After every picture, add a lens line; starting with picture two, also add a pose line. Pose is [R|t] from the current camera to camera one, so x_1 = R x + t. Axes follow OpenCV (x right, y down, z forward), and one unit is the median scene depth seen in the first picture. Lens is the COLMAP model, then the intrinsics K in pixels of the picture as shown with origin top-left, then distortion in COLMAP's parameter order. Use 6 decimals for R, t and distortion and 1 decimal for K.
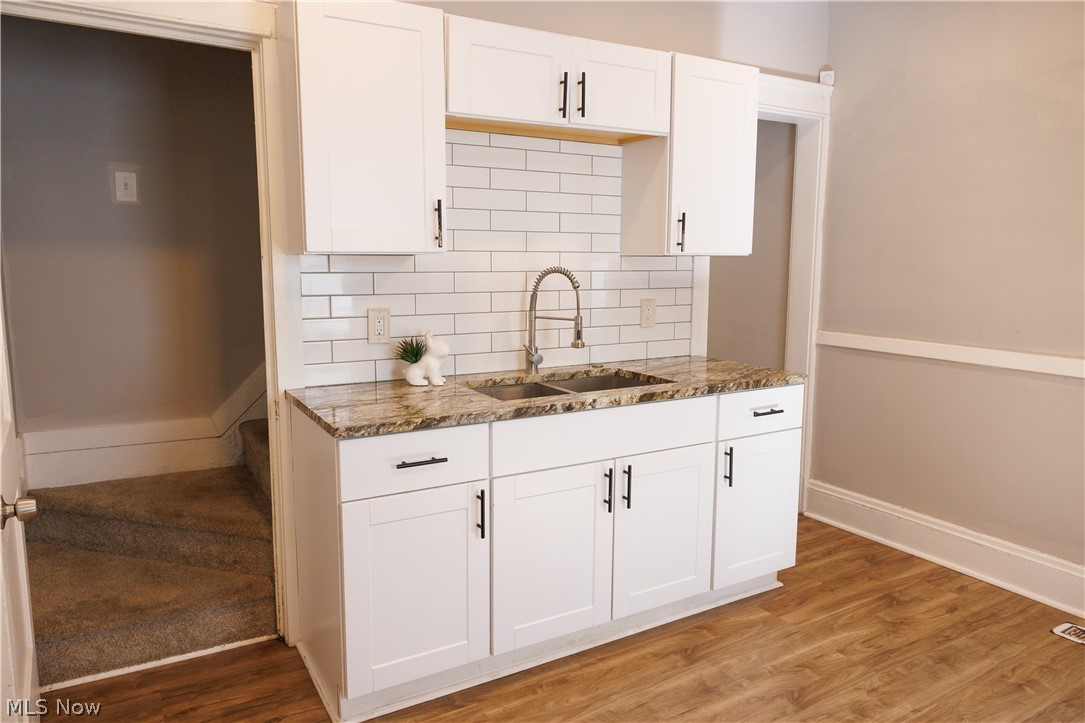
lens RADIAL K [[728.1, 0, 543.2], [0, 728.1, 359.3], [0, 0, 1]] dist [-0.003405, 0.003902]
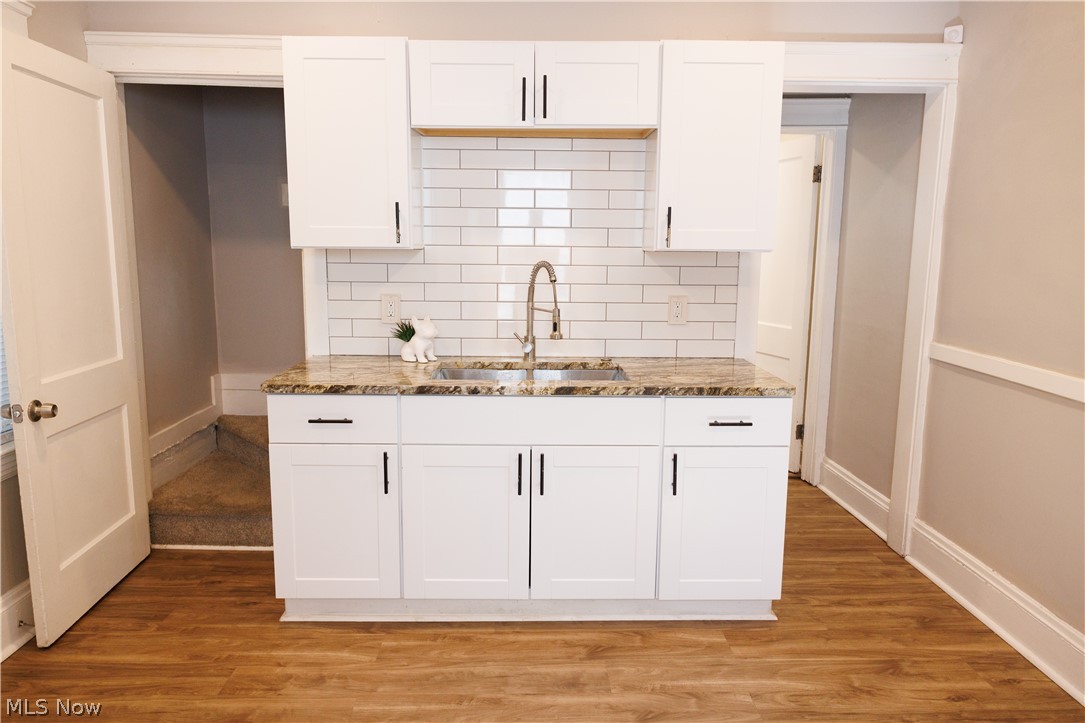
lens RADIAL K [[728.1, 0, 548.1], [0, 728.1, 360.8], [0, 0, 1]] dist [-0.003405, 0.003902]
pose [[0.871607, 0.082588, -0.483198, 0.567418], [-0.073904, 0.996578, 0.037024, -0.023670], [0.484602, 0.003440, 0.874728, 0.086886]]
